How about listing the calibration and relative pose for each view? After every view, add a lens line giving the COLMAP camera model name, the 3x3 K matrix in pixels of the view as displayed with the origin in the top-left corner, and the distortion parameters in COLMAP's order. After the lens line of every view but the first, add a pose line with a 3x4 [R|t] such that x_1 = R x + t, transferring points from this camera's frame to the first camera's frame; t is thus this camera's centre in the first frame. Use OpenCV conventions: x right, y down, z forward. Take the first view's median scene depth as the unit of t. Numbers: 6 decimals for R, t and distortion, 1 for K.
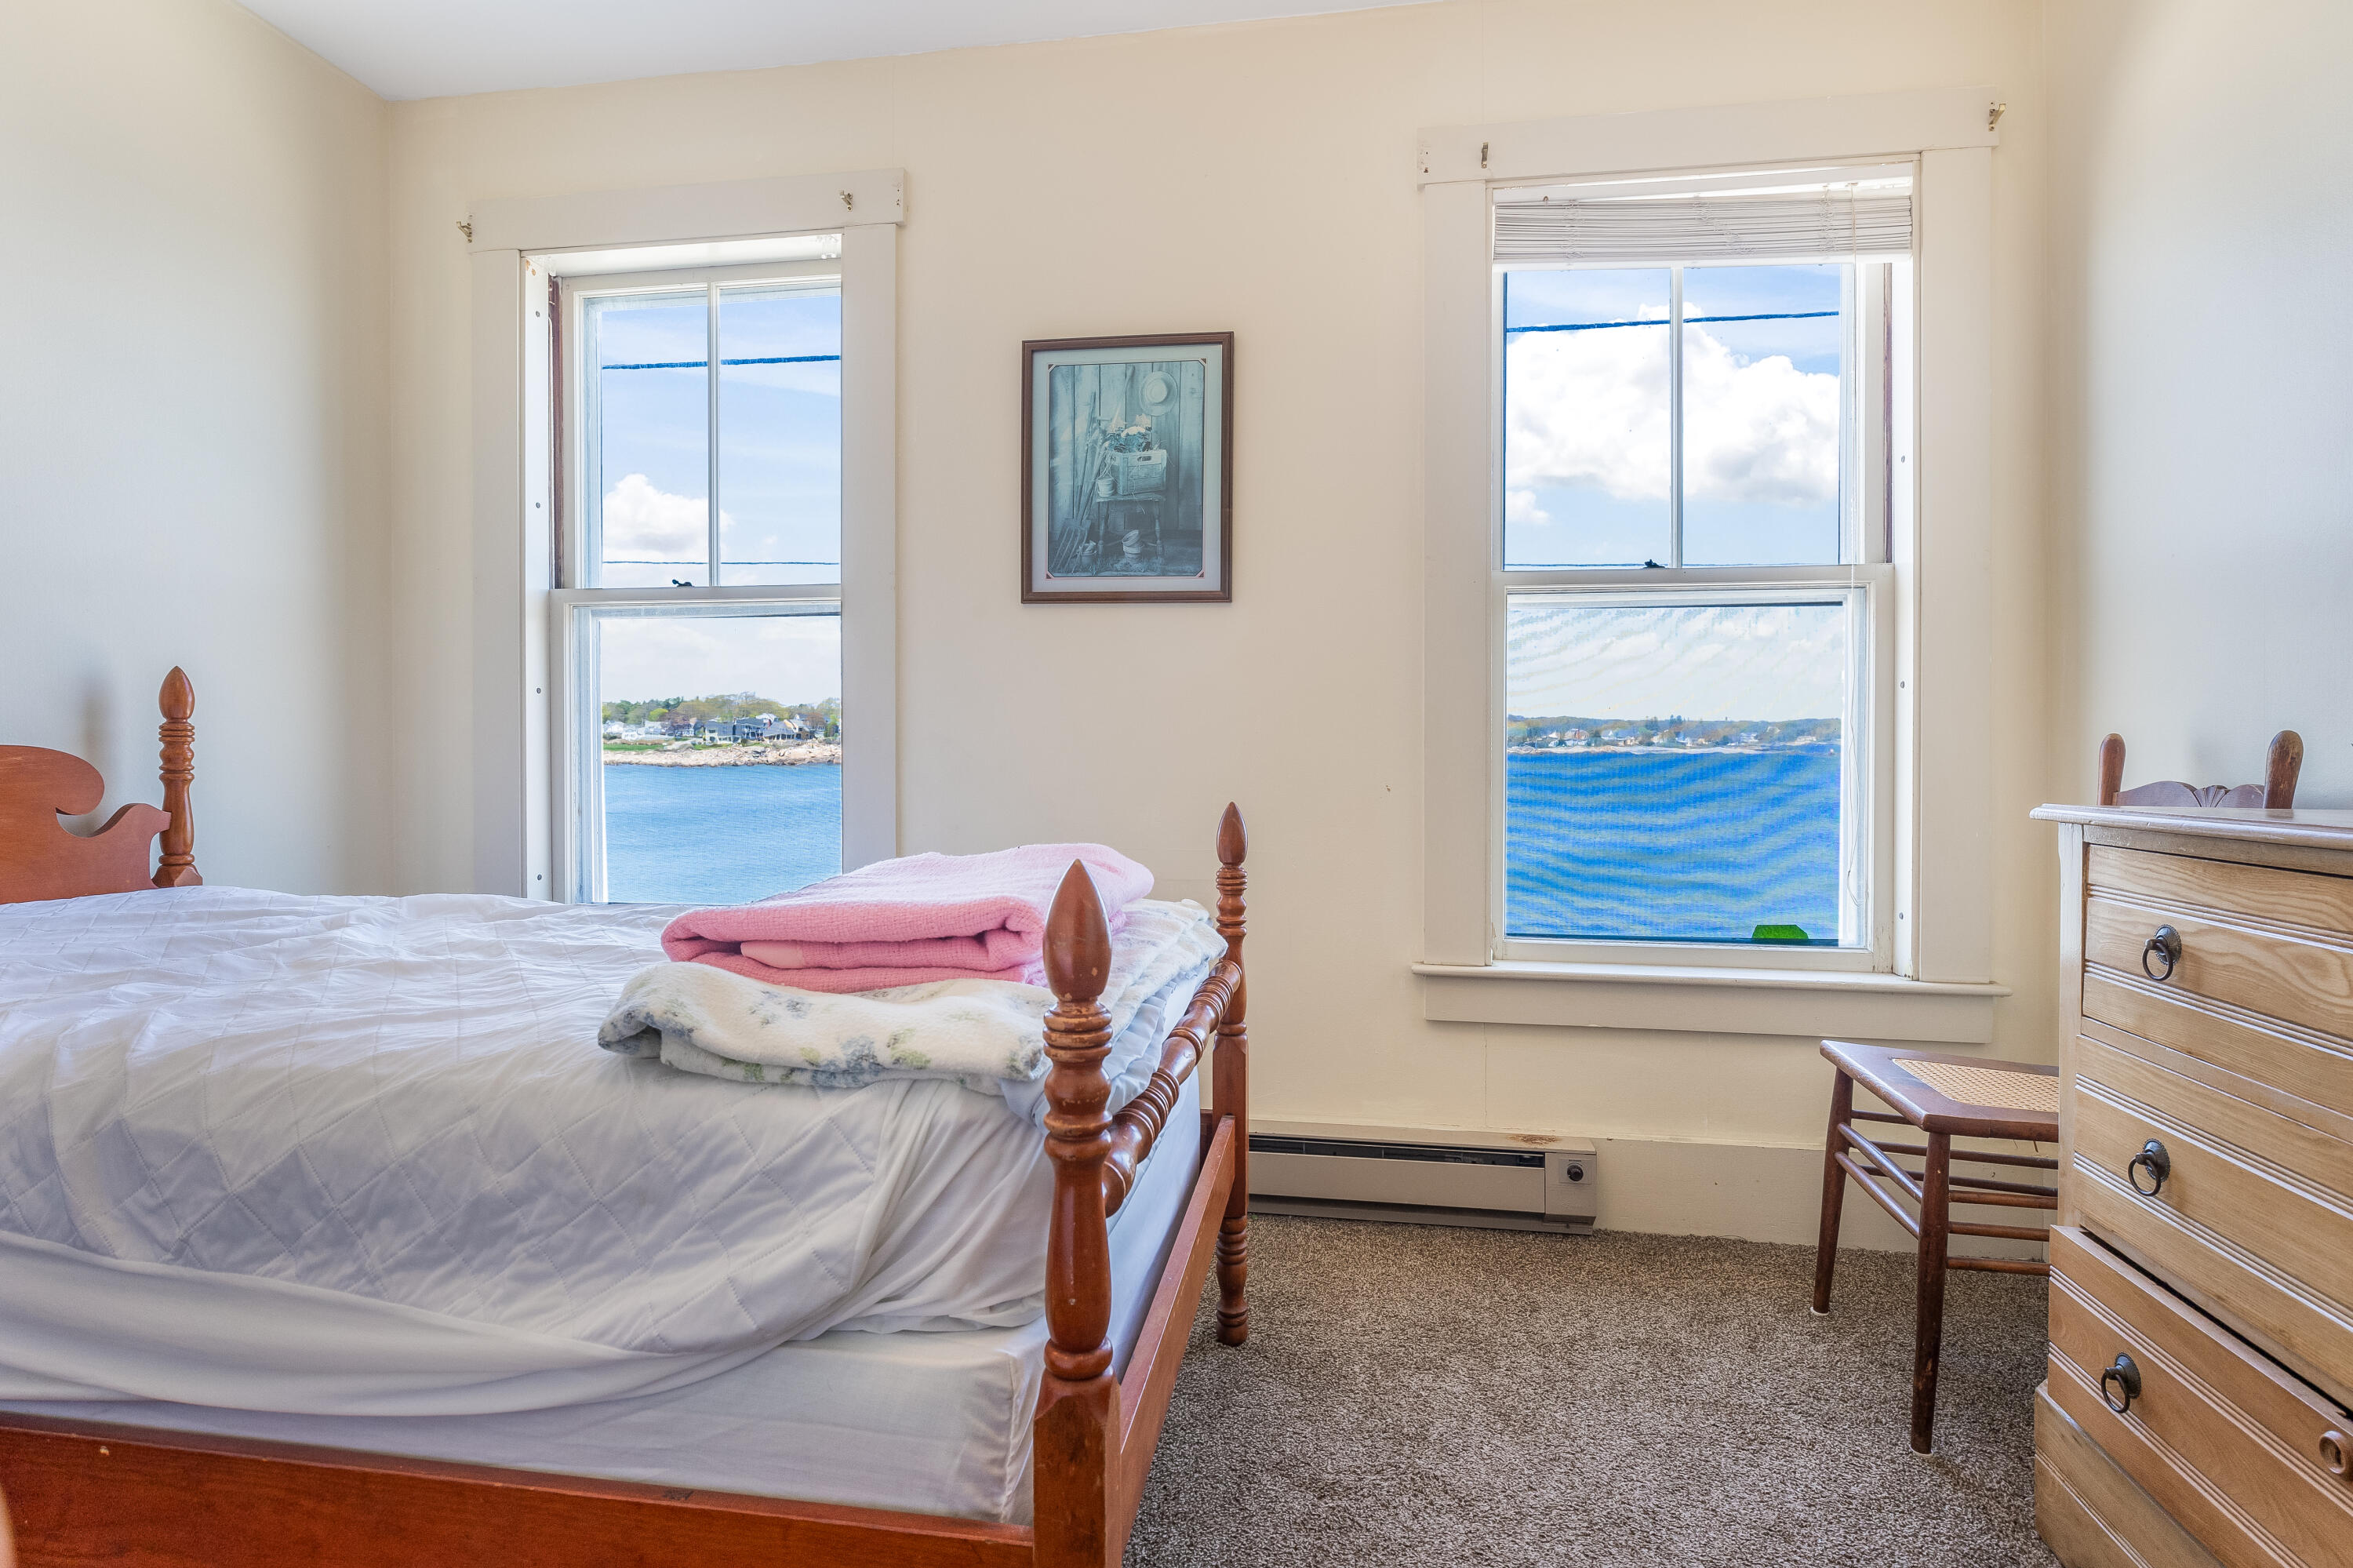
lens RADIAL K [[1150.1, 0, 1186.0], [0, 1150.1, 770.8], [0, 0, 1]] dist [-0.001431, -0.000293]
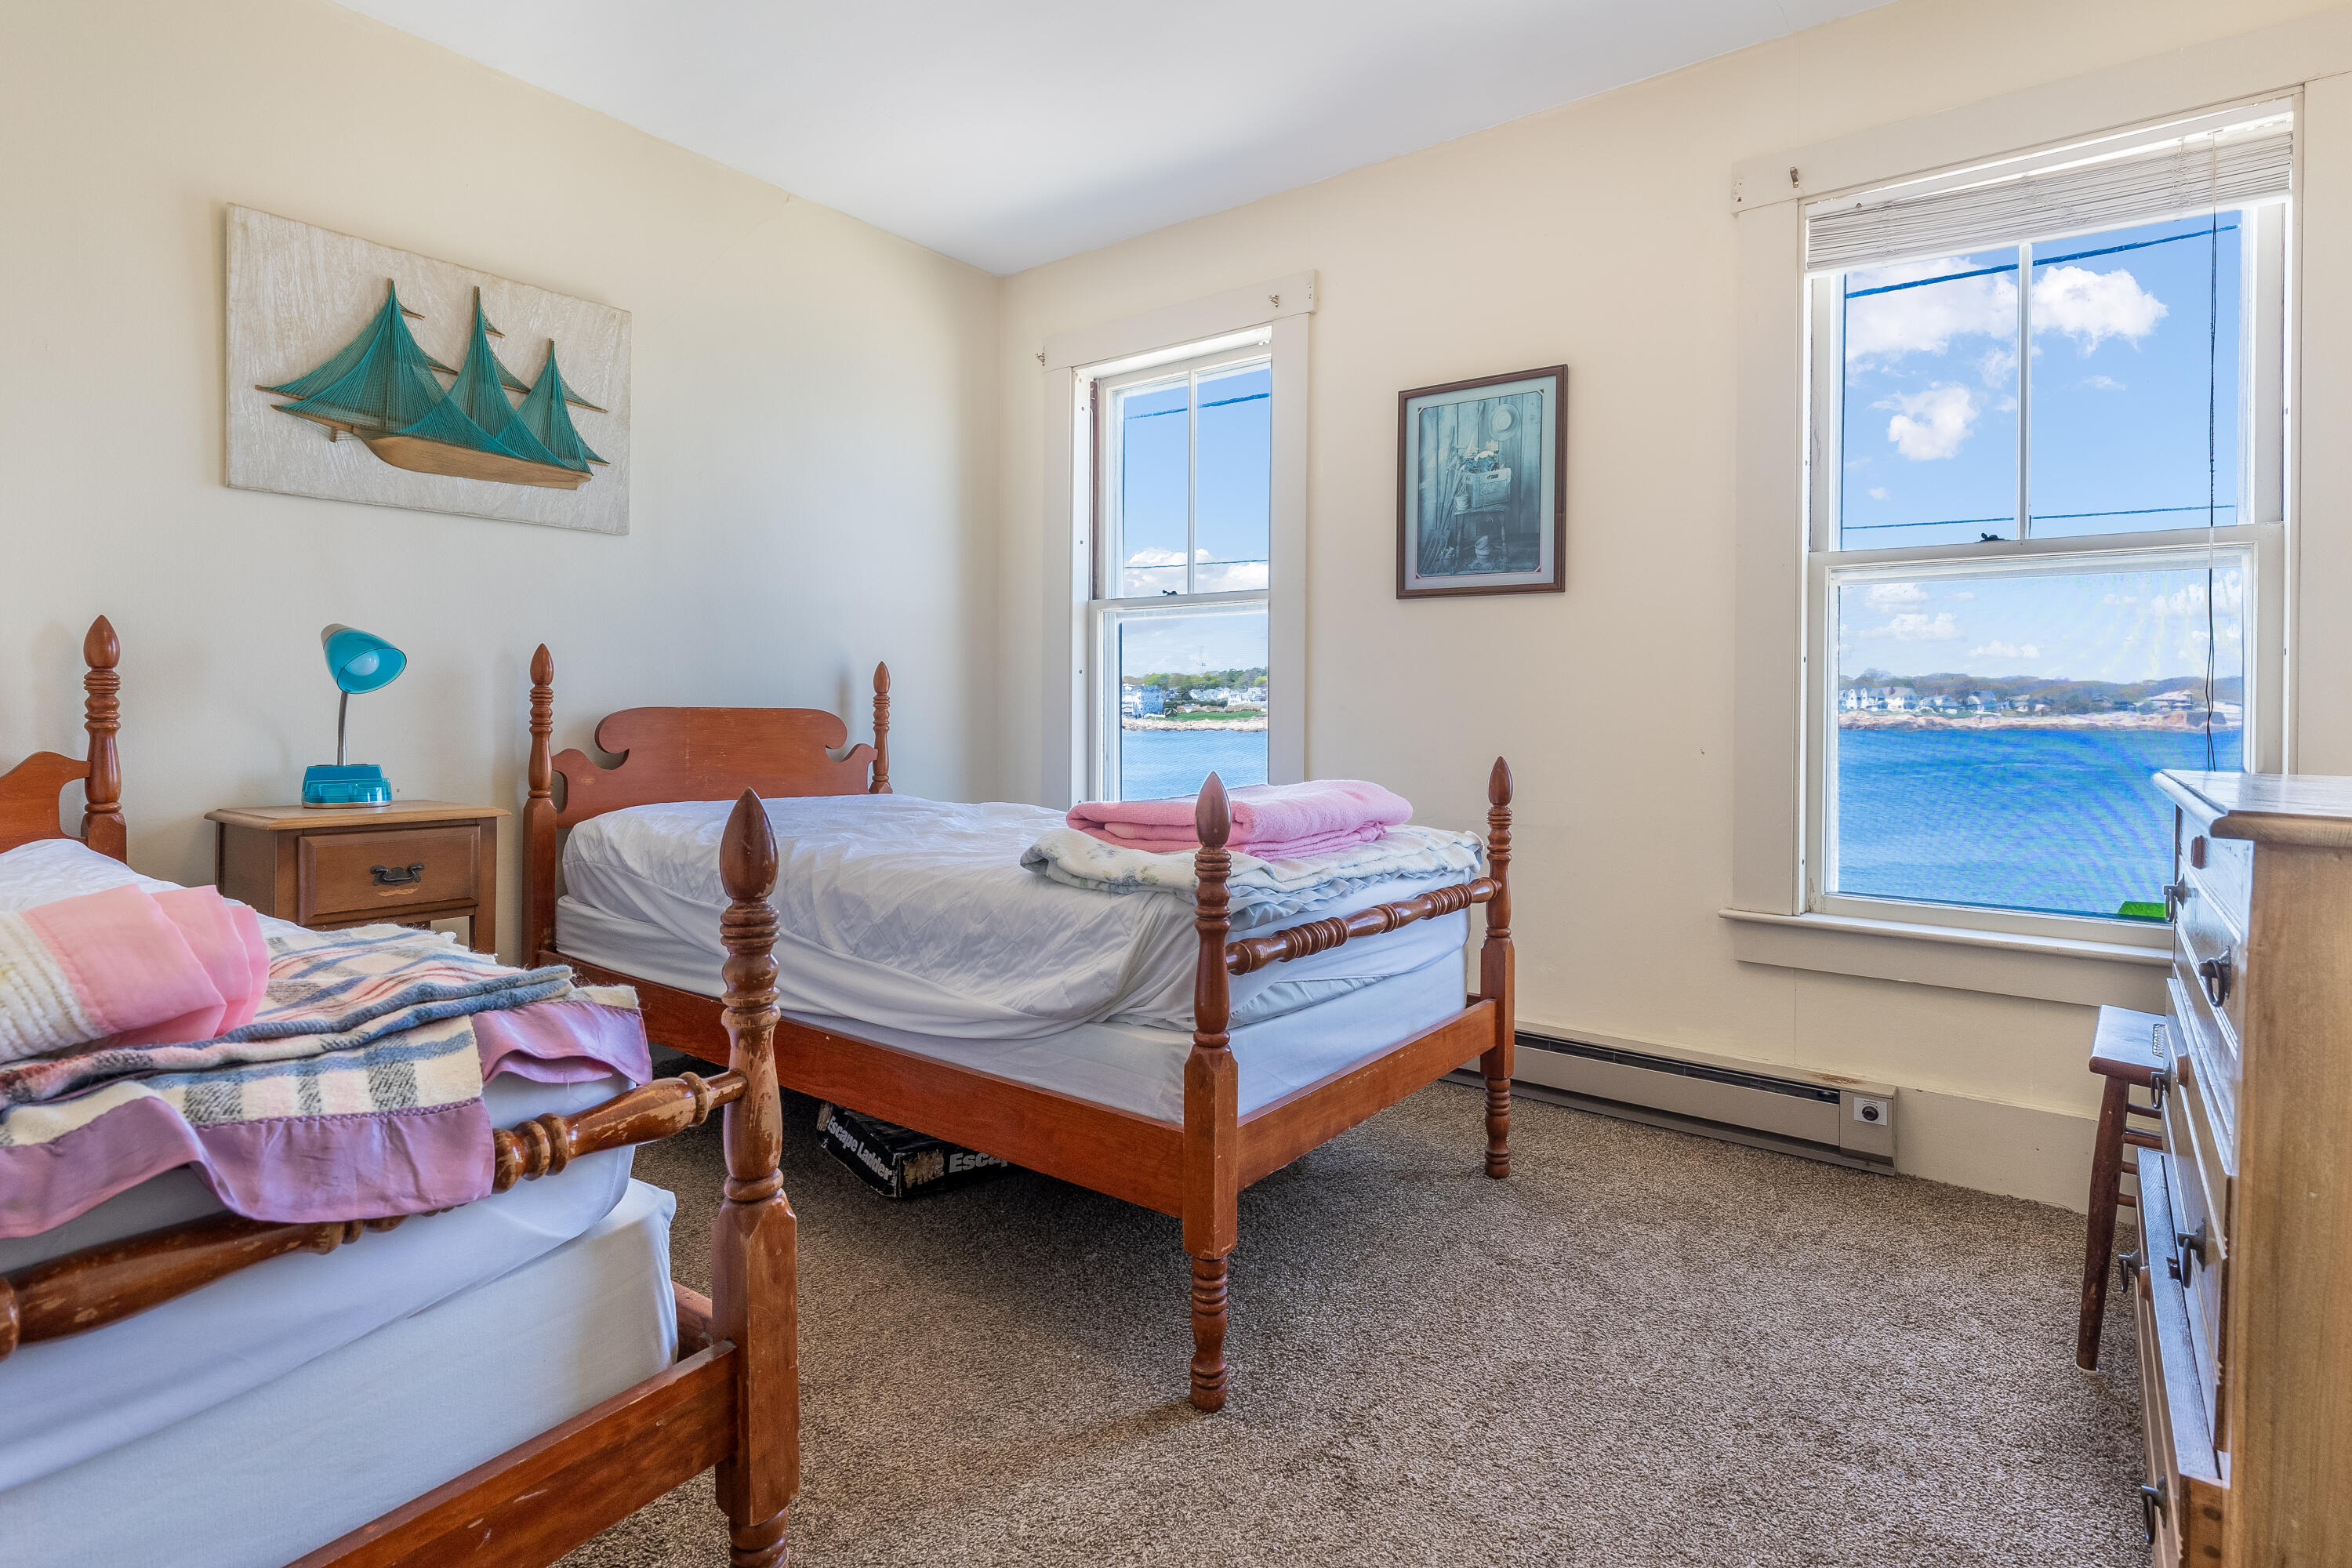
lens RADIAL K [[1149.5, 0, 1188.3], [0, 1149.5, 747.5], [0, 0, 1]] dist [-0.001431, -0.000293]
pose [[0.884341, 0.019458, -0.466435, 0.278650], [-0.015848, 0.999806, 0.011661, 0.006720], [0.466572, -0.002920, 0.884478, -0.251854]]
